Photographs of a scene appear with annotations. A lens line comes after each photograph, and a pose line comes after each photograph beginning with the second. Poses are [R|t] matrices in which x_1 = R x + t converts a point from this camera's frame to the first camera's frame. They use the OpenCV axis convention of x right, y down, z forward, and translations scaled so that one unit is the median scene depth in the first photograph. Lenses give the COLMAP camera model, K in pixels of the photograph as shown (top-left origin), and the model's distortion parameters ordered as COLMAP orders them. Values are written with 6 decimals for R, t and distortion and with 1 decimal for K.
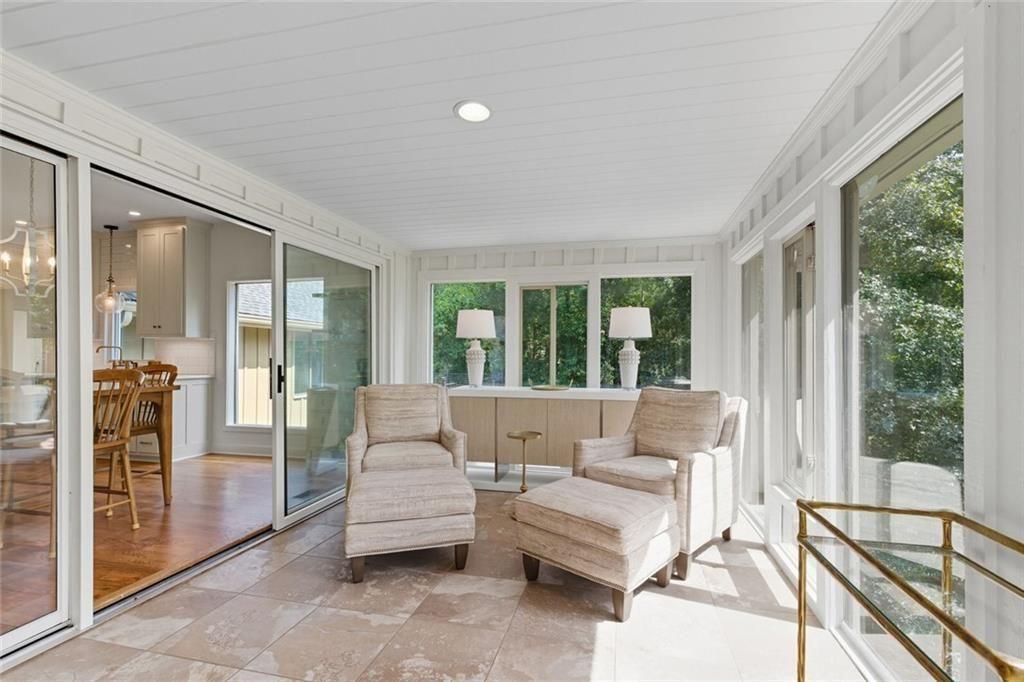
lens RADIAL K [[465.6, 0, 519.3], [0, 465.6, 351.3], [0, 0, 1]] dist [0.000145, 0.000339]
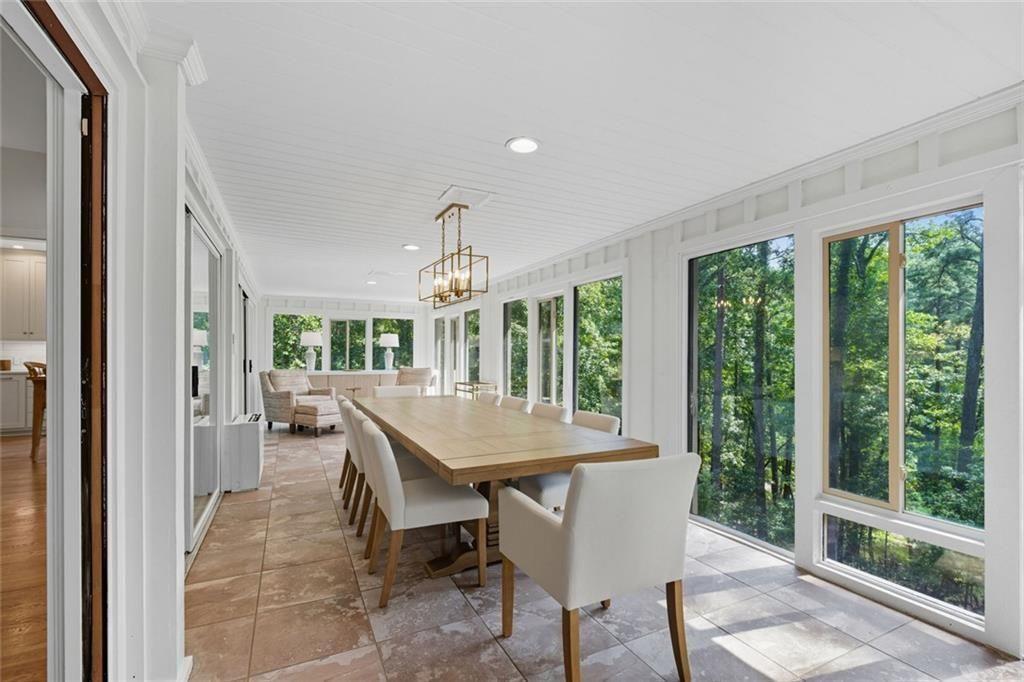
lens RADIAL K [[465.6, 0, 514.0], [0, 465.6, 349.4], [0, 0, 1]] dist [0.000145, 0.000339]
pose [[0.775742, 0.003307, 0.631042, -0.714398], [-0.003722, 0.999993, -0.000666, -0.017545], [-0.631039, -0.001832, 0.775749, -1.126086]]
